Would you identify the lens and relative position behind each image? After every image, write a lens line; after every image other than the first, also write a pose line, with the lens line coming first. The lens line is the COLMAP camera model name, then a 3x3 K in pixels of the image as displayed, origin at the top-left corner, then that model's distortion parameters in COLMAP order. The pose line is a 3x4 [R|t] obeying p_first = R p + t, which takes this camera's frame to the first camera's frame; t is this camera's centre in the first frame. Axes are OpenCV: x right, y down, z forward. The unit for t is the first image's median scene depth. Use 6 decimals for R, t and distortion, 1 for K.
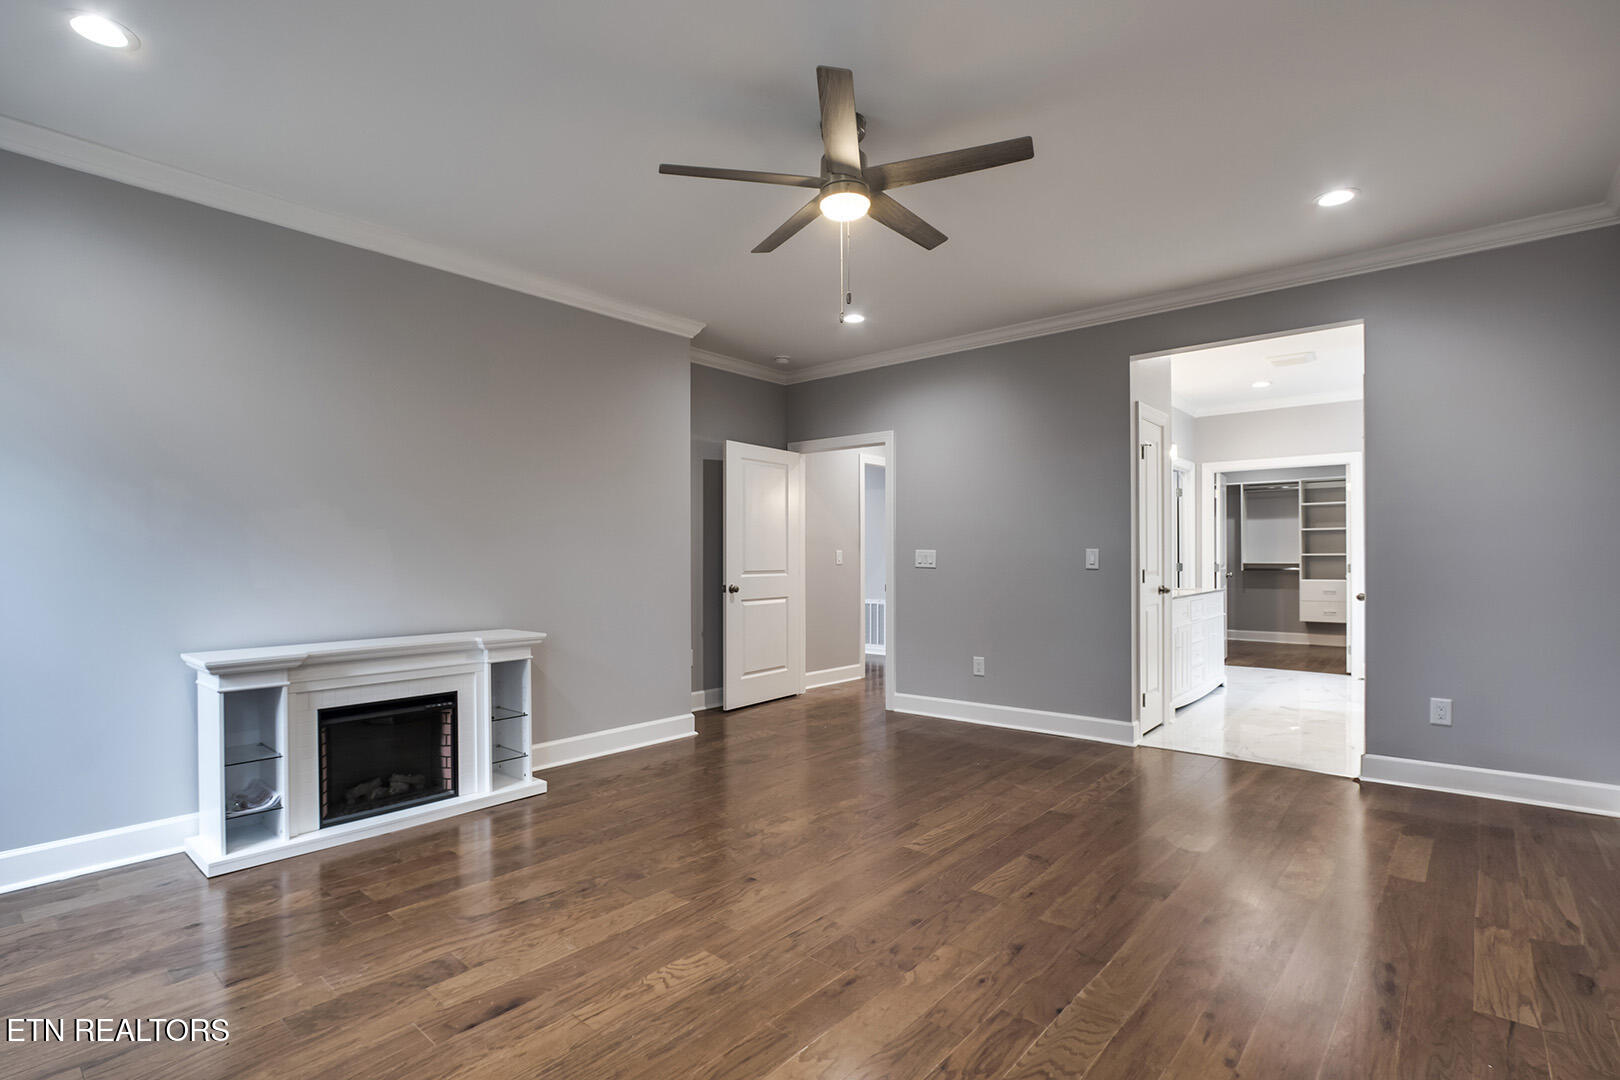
lens RADIAL K [[764.4, 0, 813.0], [0, 764.4, 555.1], [0, 0, 1]] dist [-0.032261, 0.007986]
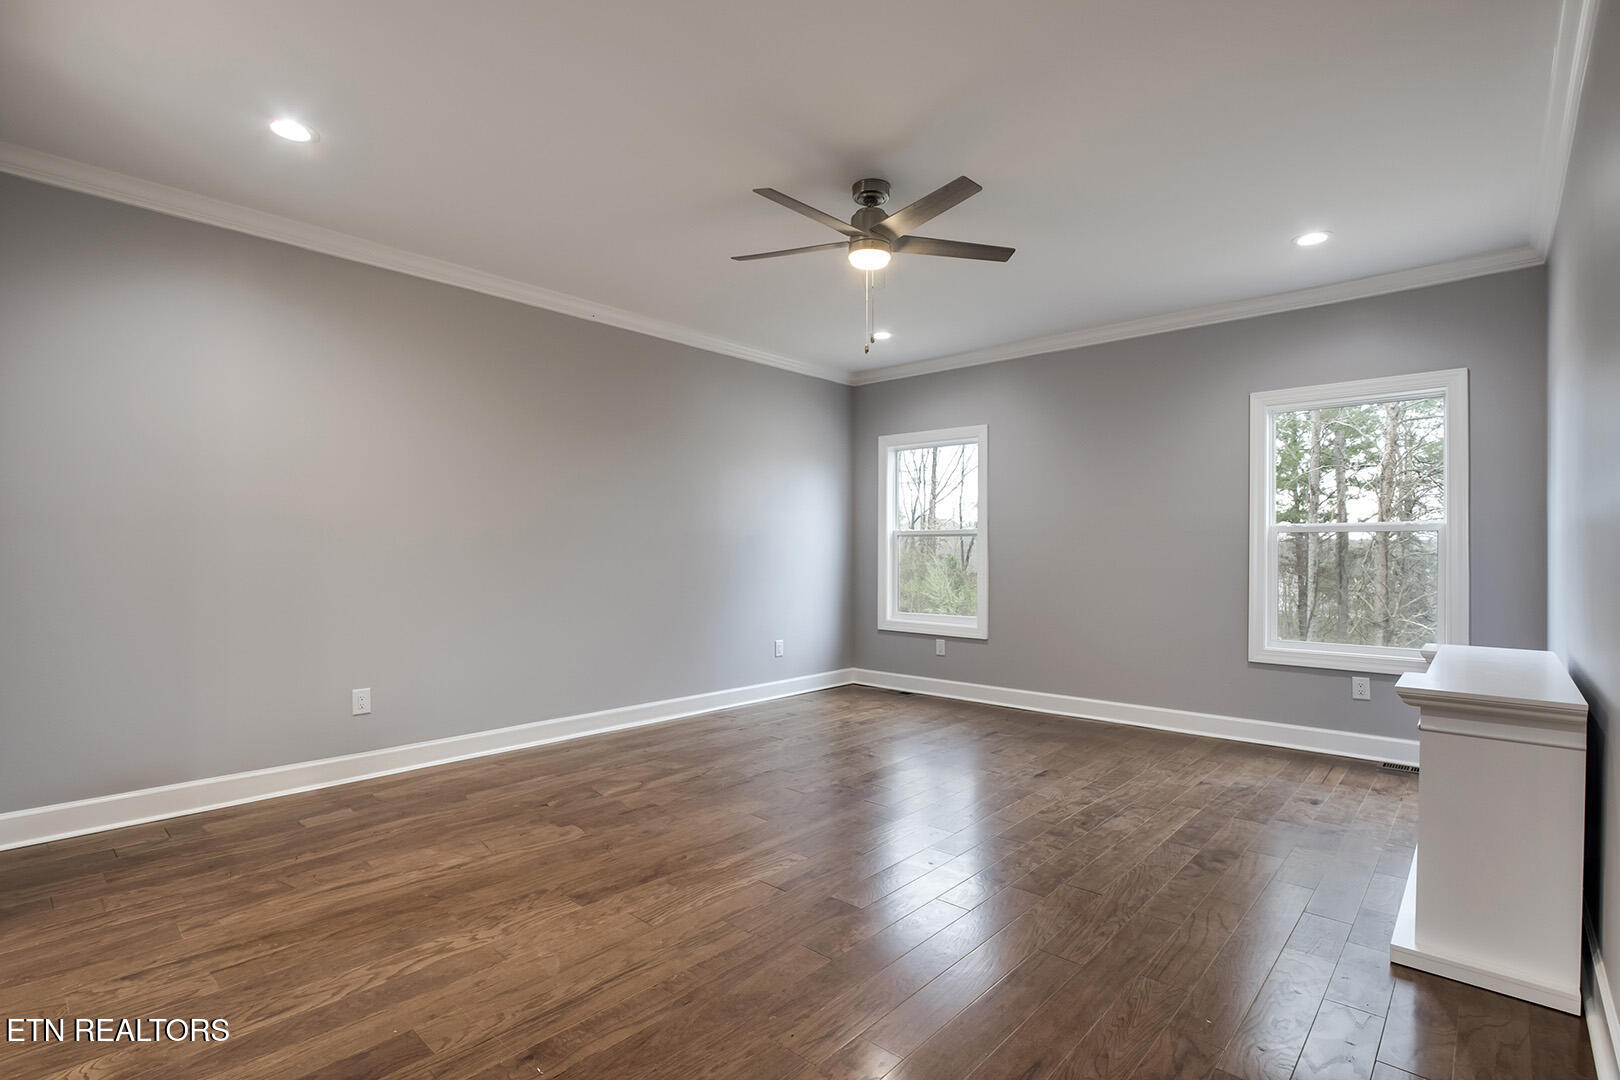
lens RADIAL K [[764.4, 0, 813.0], [0, 764.4, 555.1], [0, 0, 1]] dist [-0.032261, 0.007986]
pose [[-0.999437, 0.000998, 0.033533, 0.085841], [0.001044, 0.999999, 0.001364, 0.004310], [-0.033532, 0.001398, -0.999437, 2.055162]]
